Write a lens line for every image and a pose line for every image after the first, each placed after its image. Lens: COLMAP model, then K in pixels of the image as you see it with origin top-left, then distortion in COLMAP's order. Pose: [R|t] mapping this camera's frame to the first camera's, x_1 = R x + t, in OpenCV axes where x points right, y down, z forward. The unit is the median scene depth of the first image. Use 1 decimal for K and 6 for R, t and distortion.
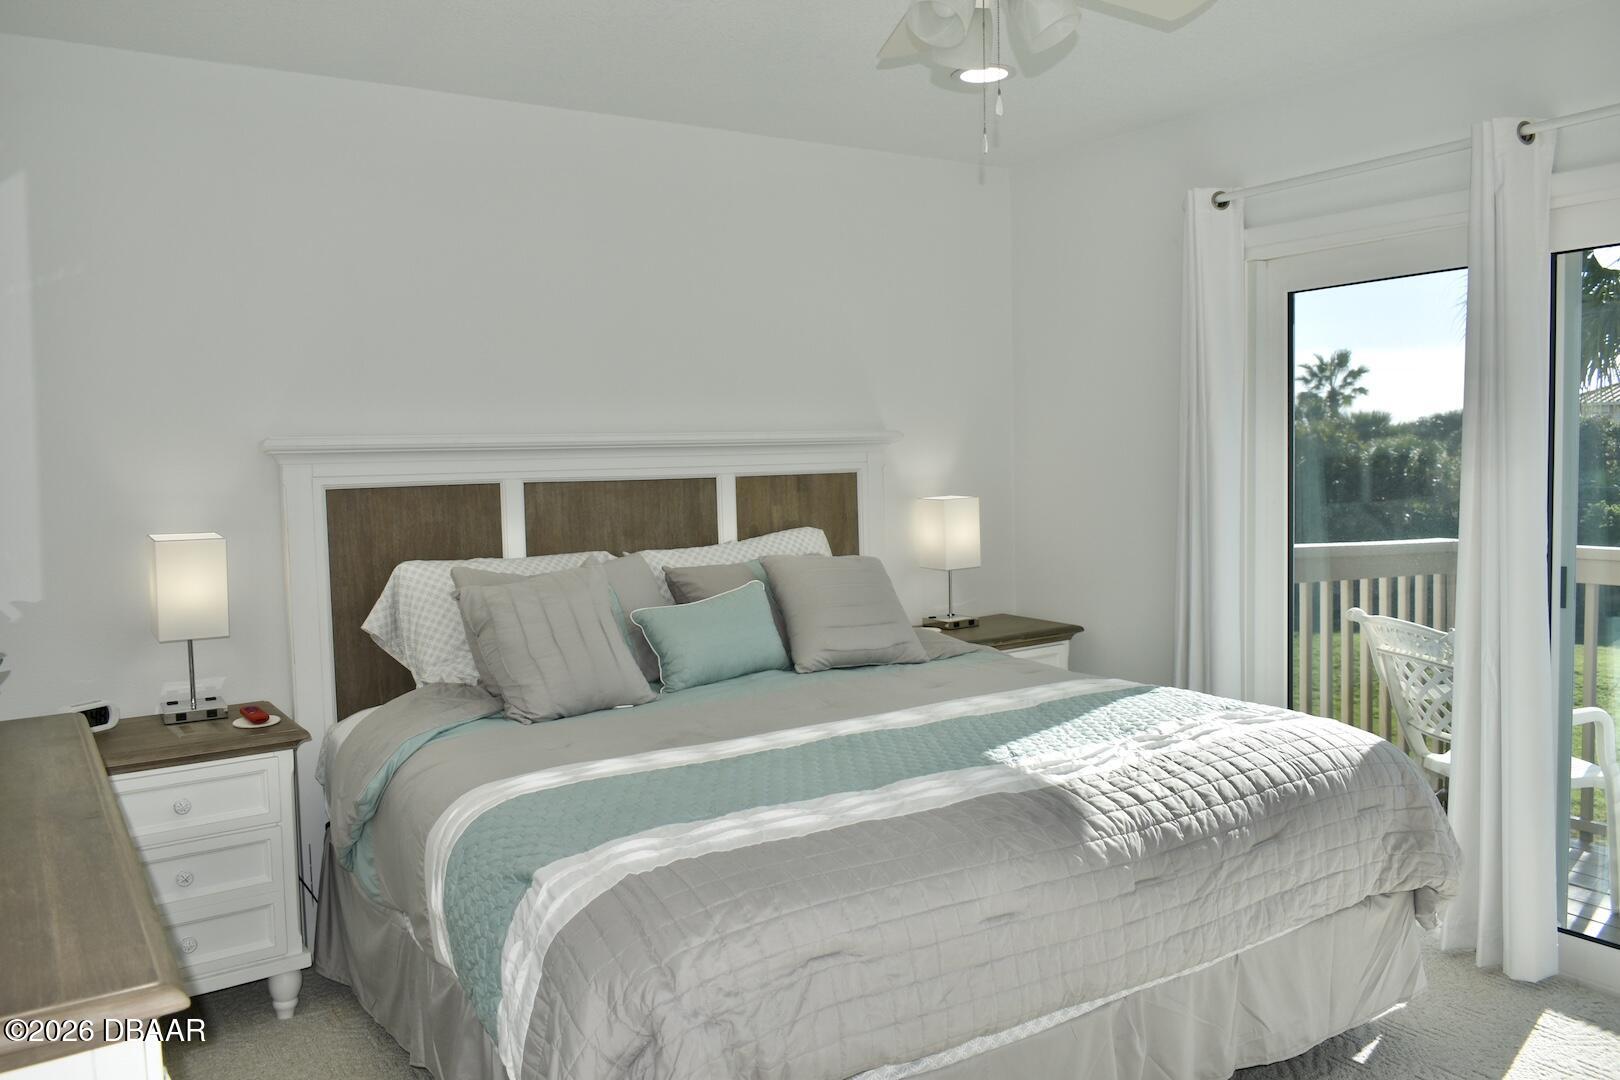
lens RADIAL K [[1243.1, 0, 808.0], [0, 1243.1, 539.4], [0, 0, 1]] dist [-0.023997, 0.013535]
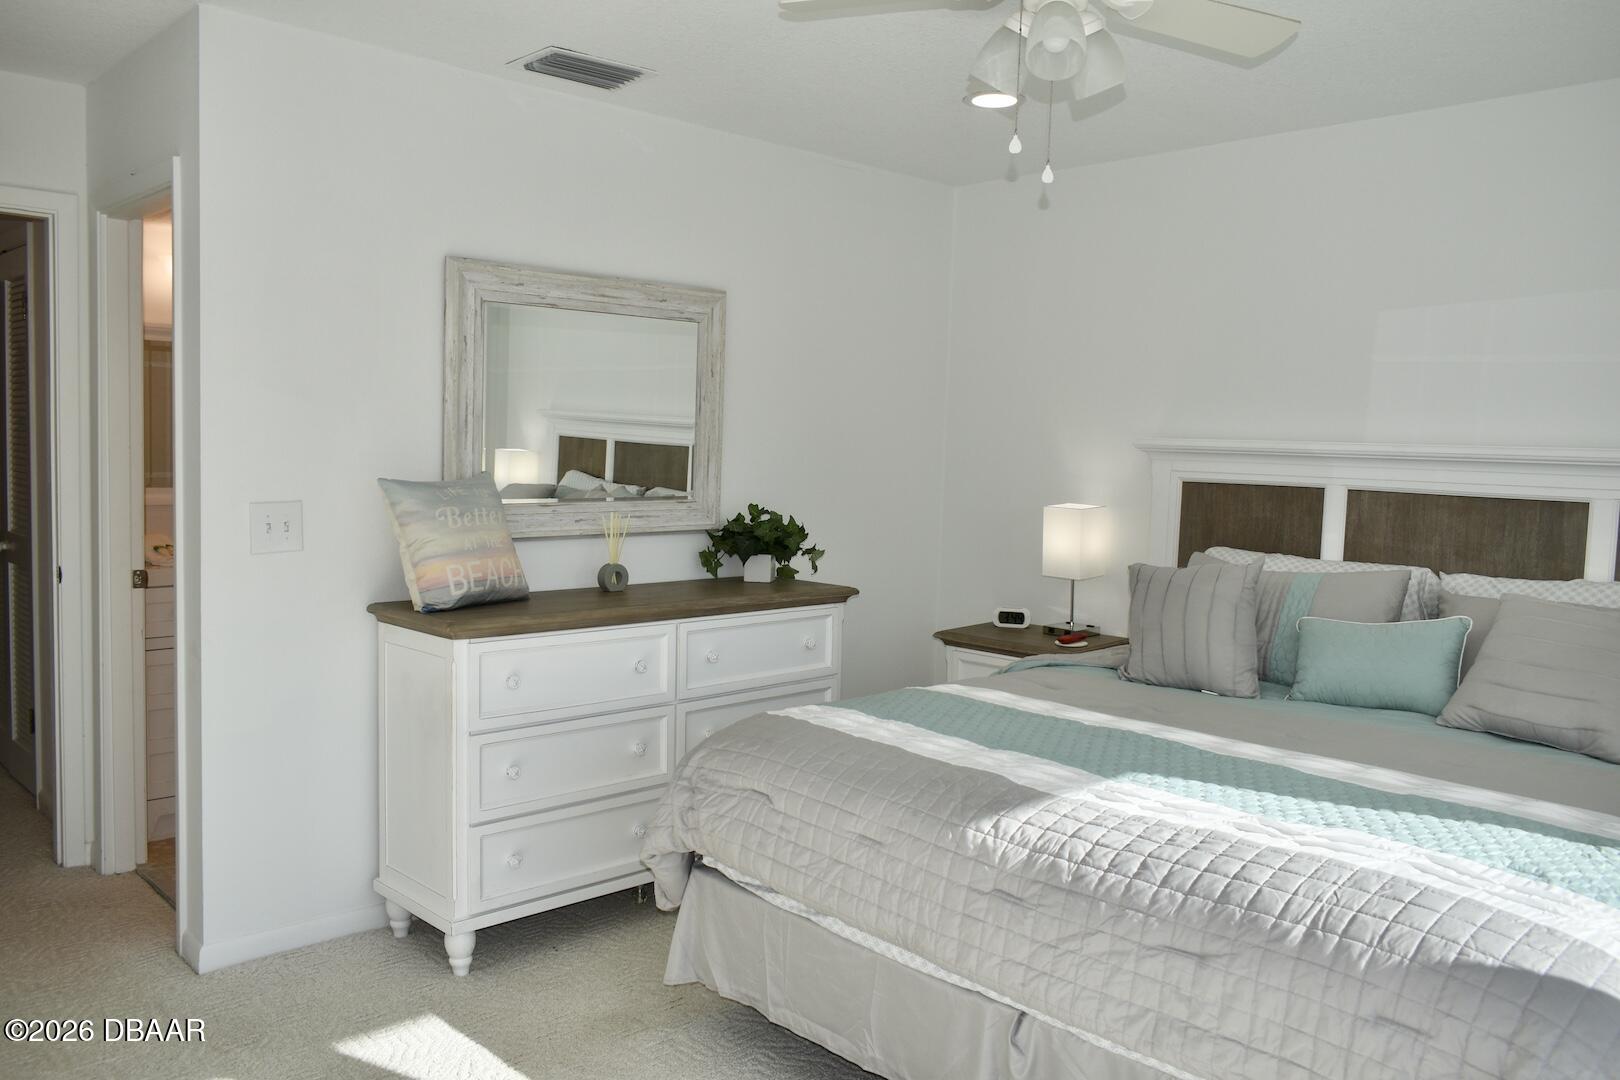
lens RADIAL K [[1243.1, 0, 825.6], [0, 1243.1, 537.7], [0, 0, 1]] dist [-0.023997, 0.013535]
pose [[0.191945, 0.102065, -0.976084, 0.769101], [-0.106333, 0.990885, 0.082702, -0.049475], [0.975628, 0.087916, 0.201048, 0.407057]]
